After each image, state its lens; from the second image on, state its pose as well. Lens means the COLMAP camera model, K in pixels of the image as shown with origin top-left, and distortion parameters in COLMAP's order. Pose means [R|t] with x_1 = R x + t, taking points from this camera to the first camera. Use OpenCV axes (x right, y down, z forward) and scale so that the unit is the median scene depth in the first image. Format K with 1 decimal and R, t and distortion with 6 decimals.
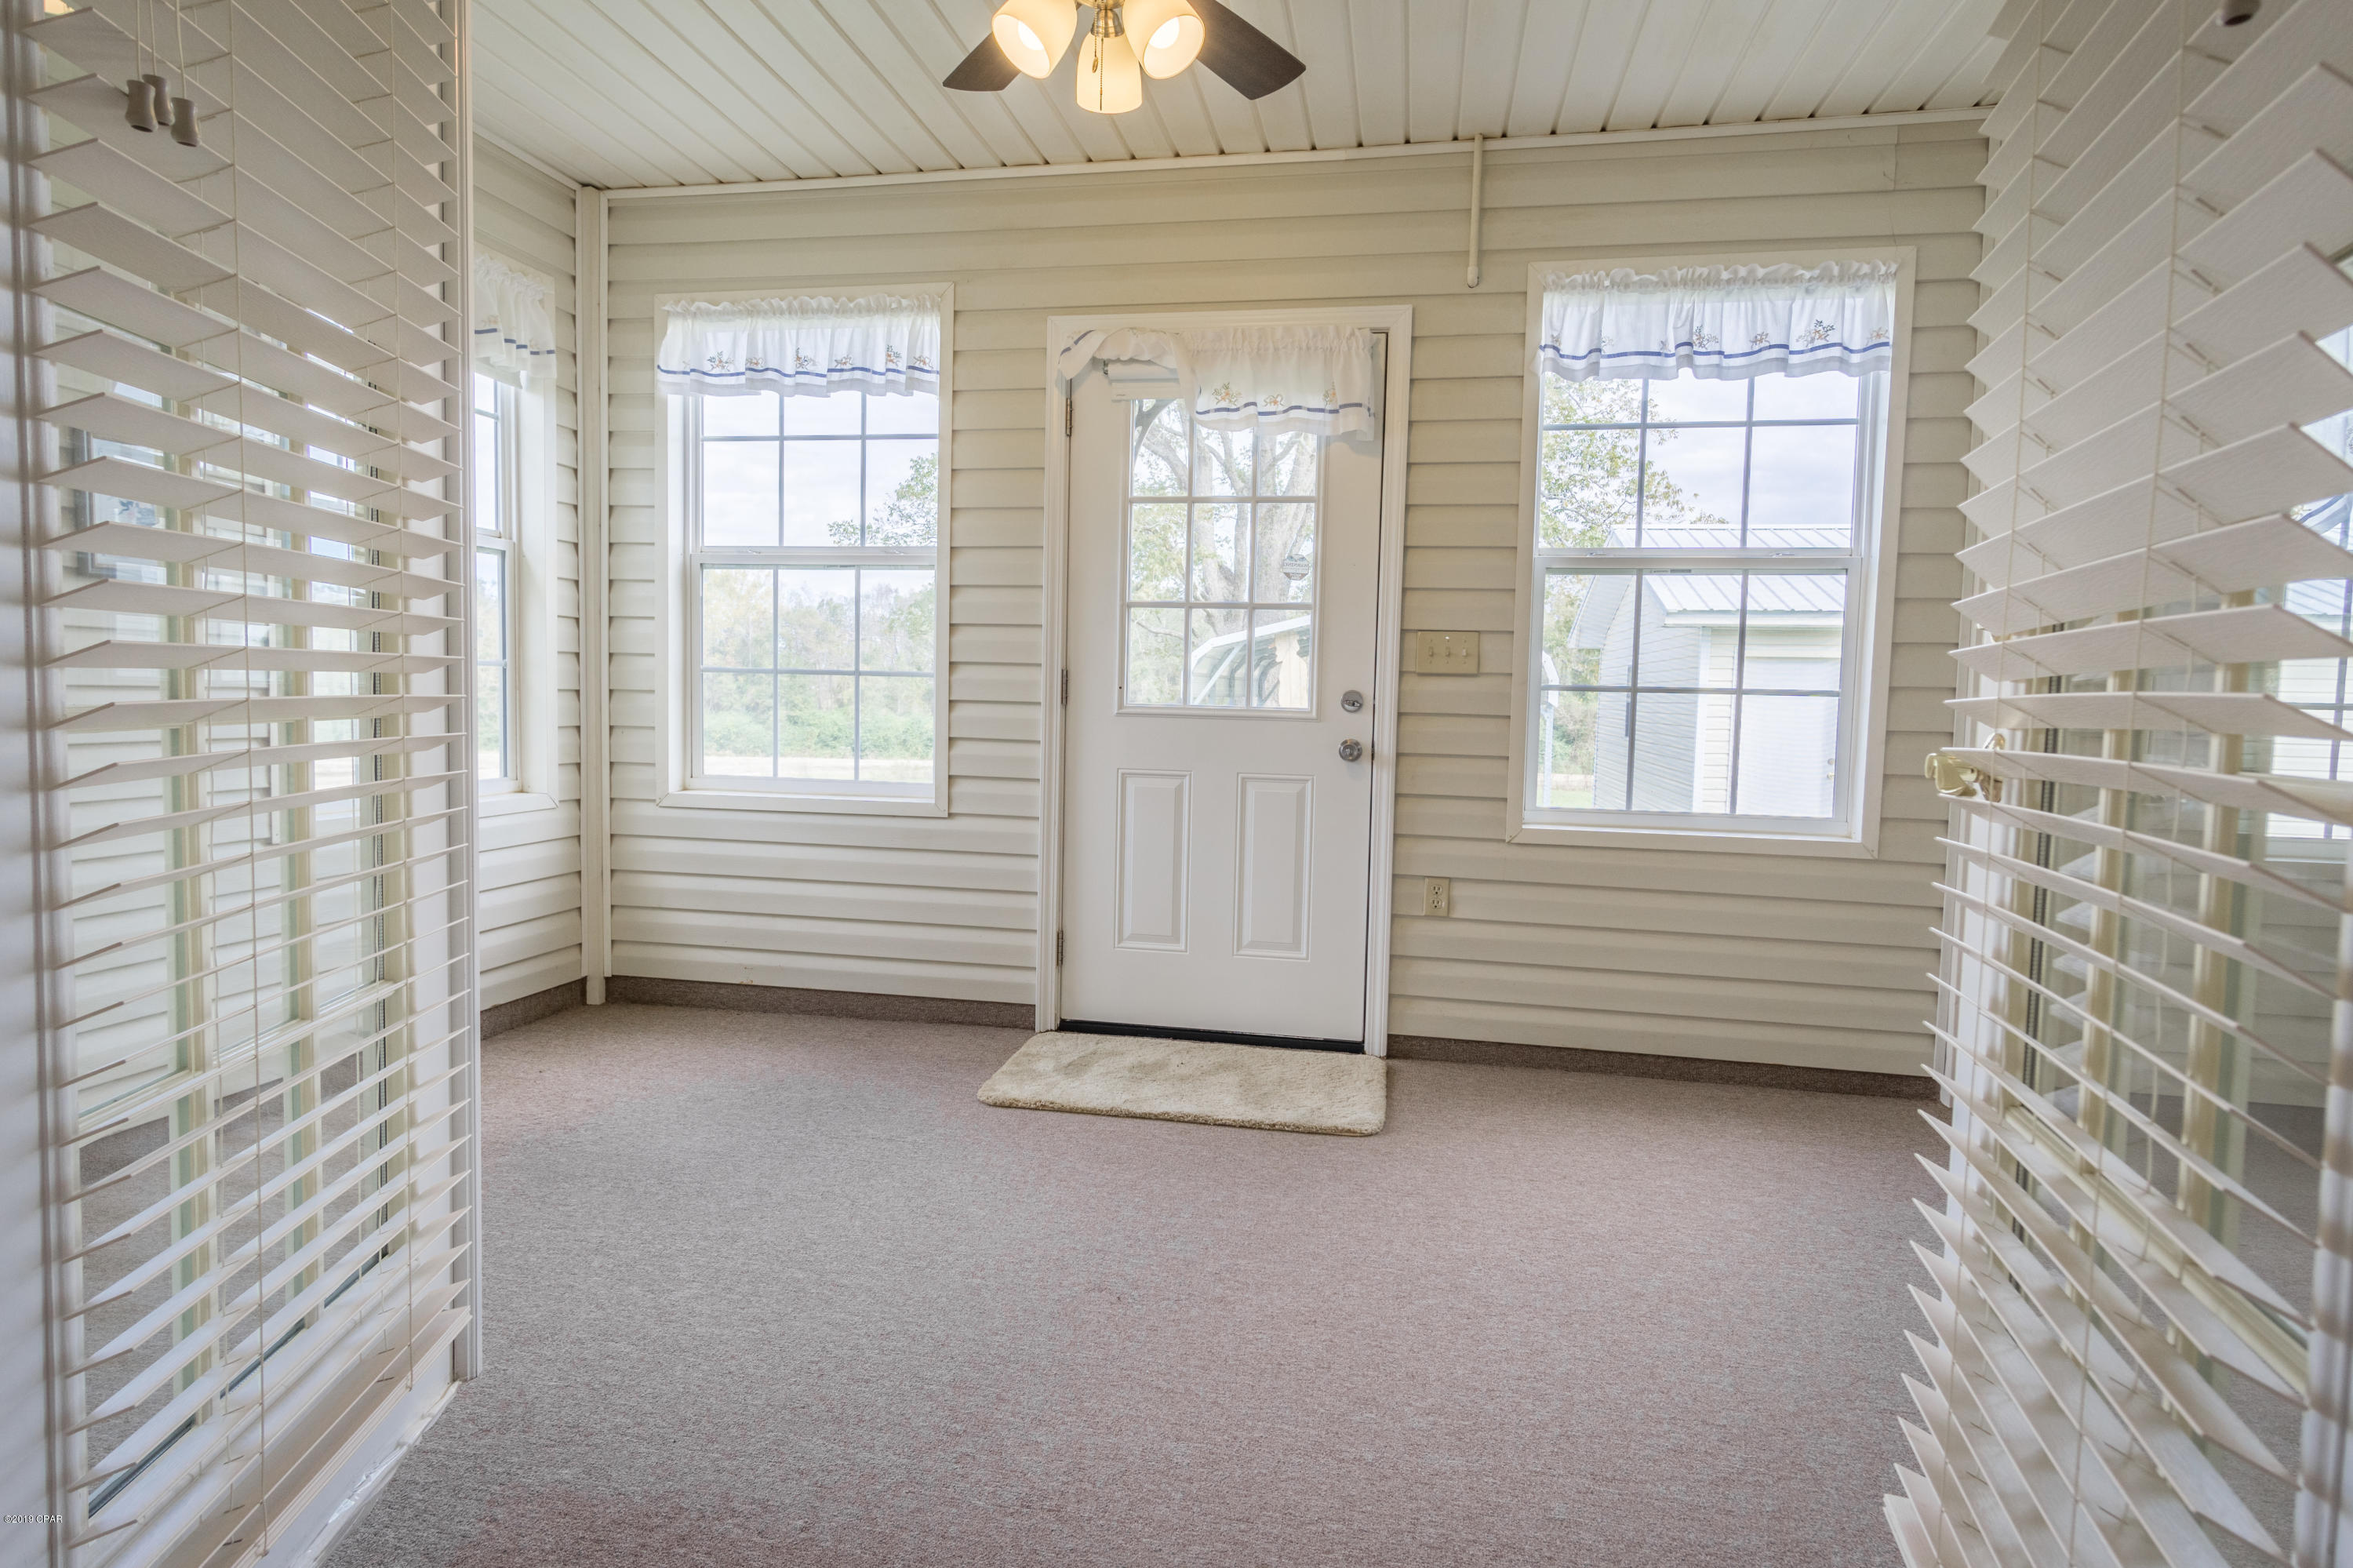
lens RADIAL K [[1248.8, 0, 1171.5], [0, 1248.8, 764.1], [0, 0, 1]] dist [0.008397, 0.001525]
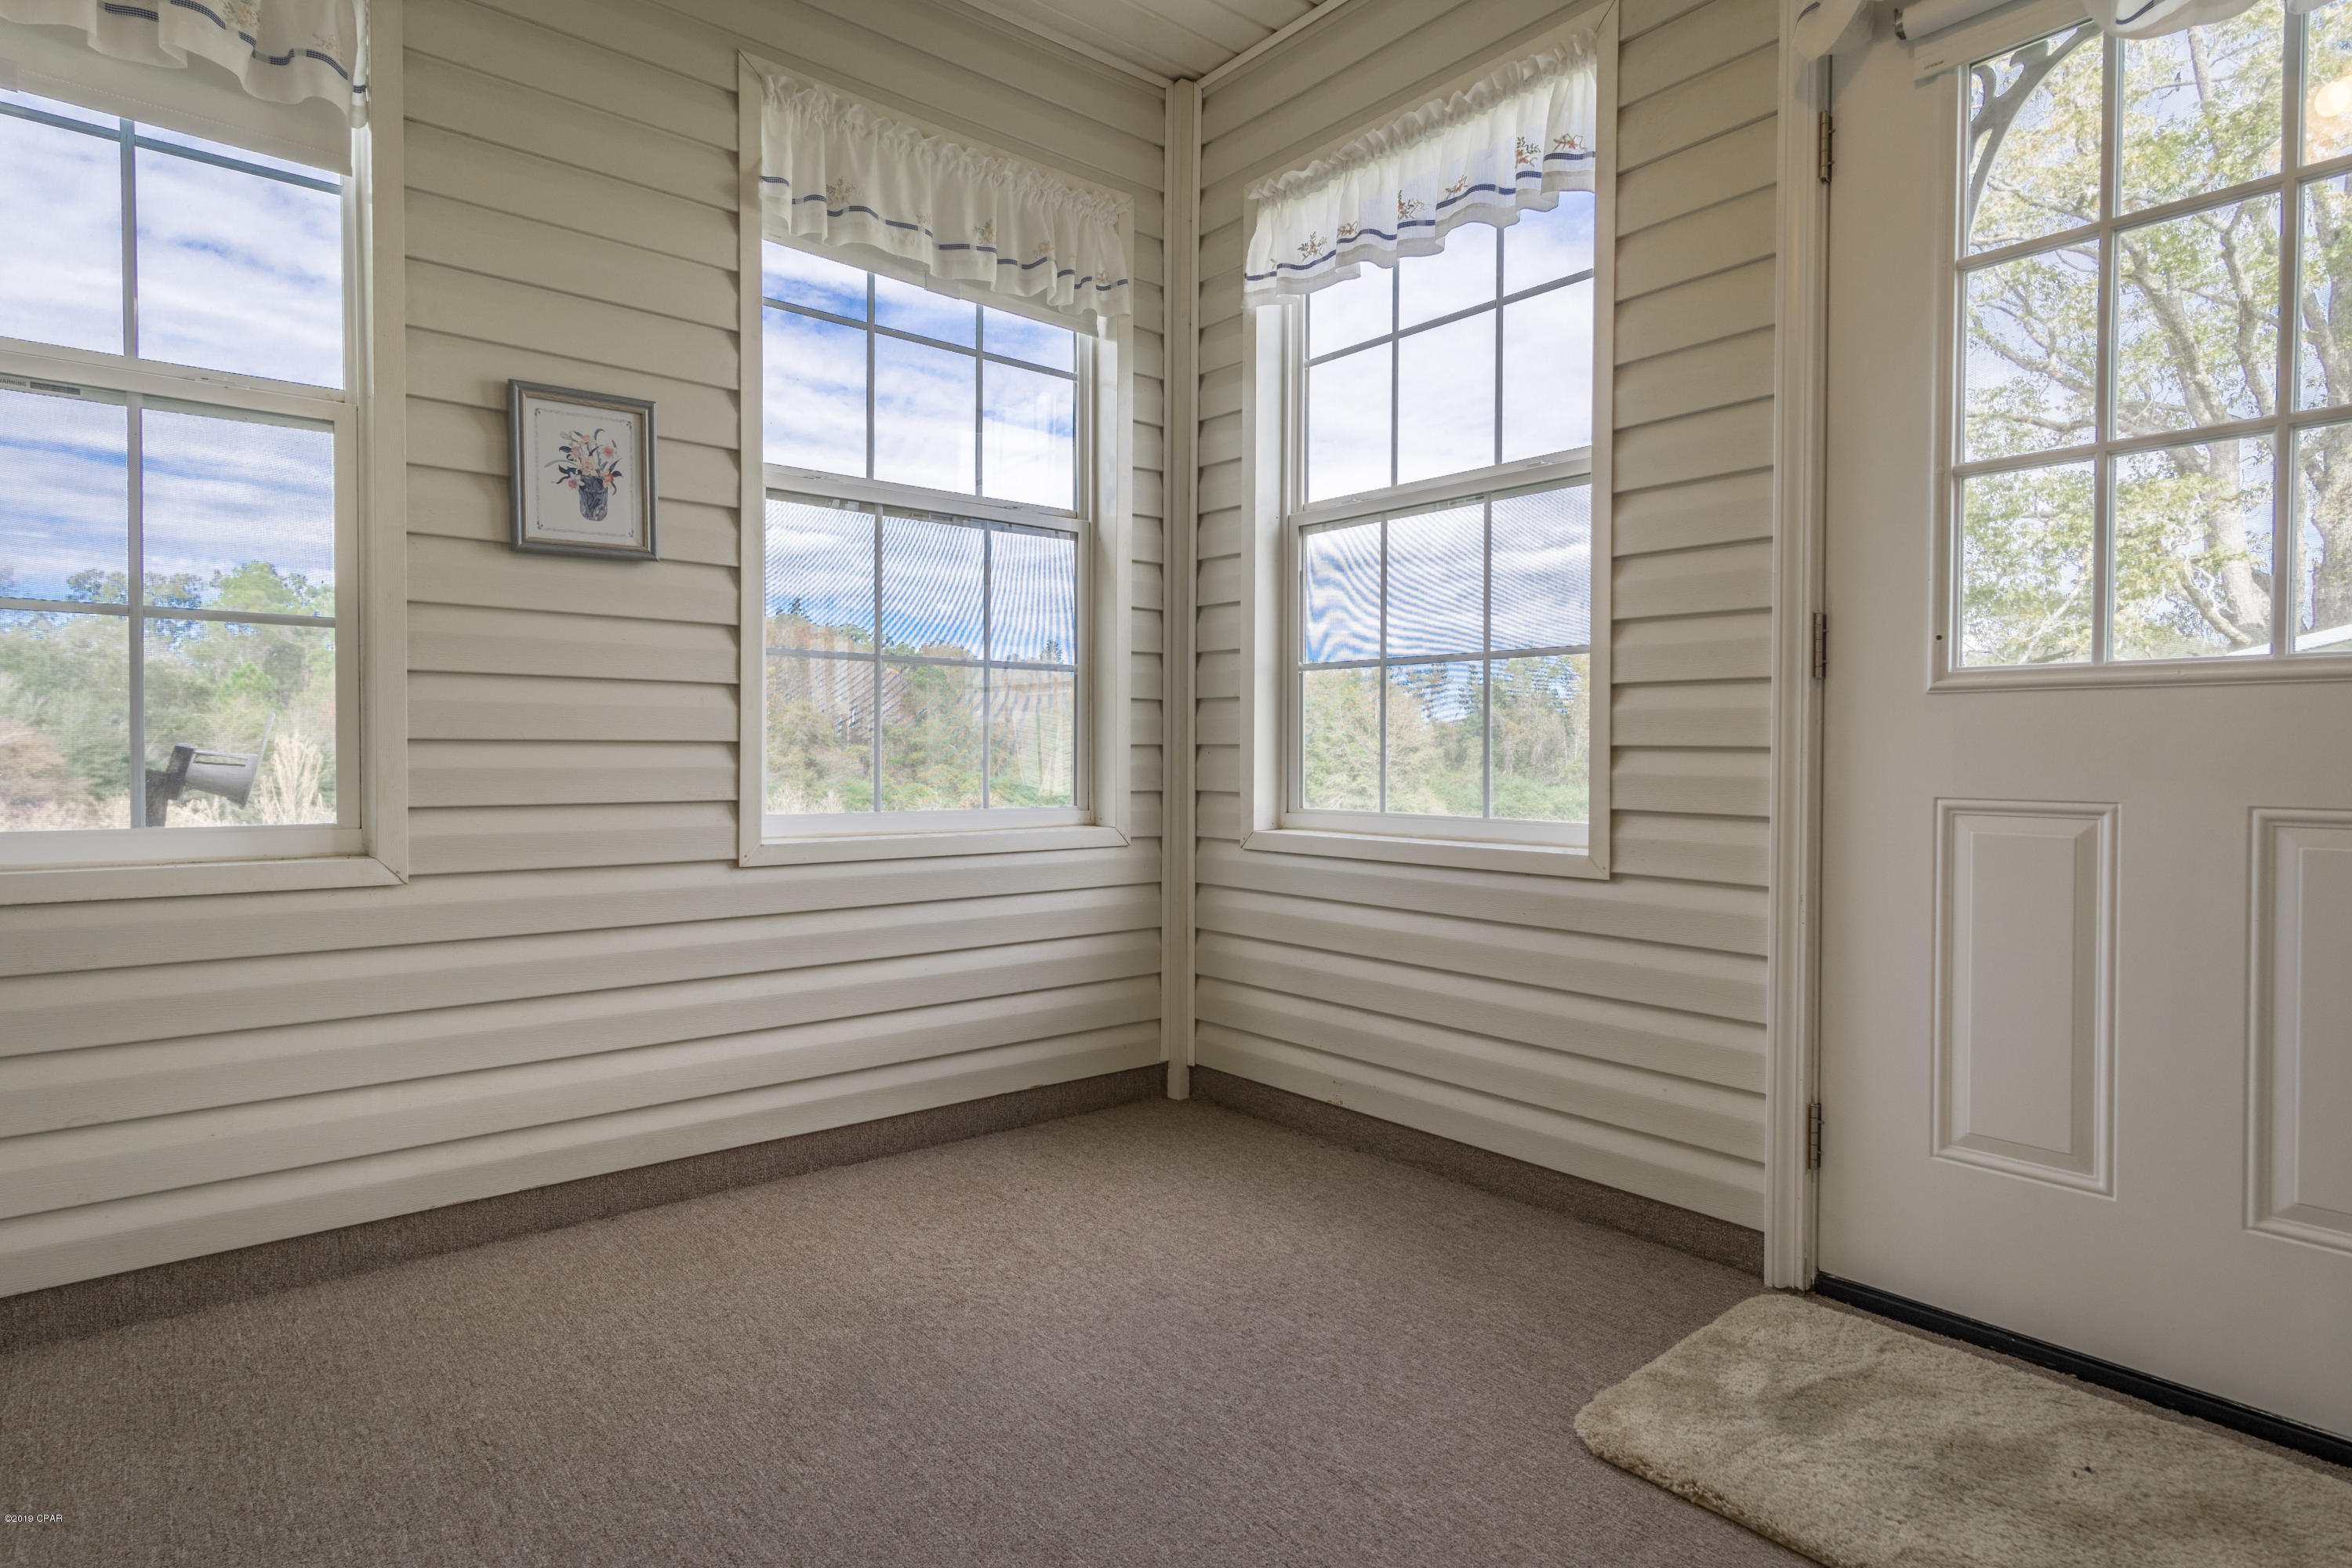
lens RADIAL K [[1248.2, 0, 1171.0], [0, 1248.2, 764.1], [0, 0, 1]] dist [0.008397, 0.001525]
pose [[0.779231, -0.011844, -0.626625, 0.033387], [-0.024576, 0.998475, -0.049434, 0.022242], [0.626255, 0.053921, 0.777751, 0.404637]]
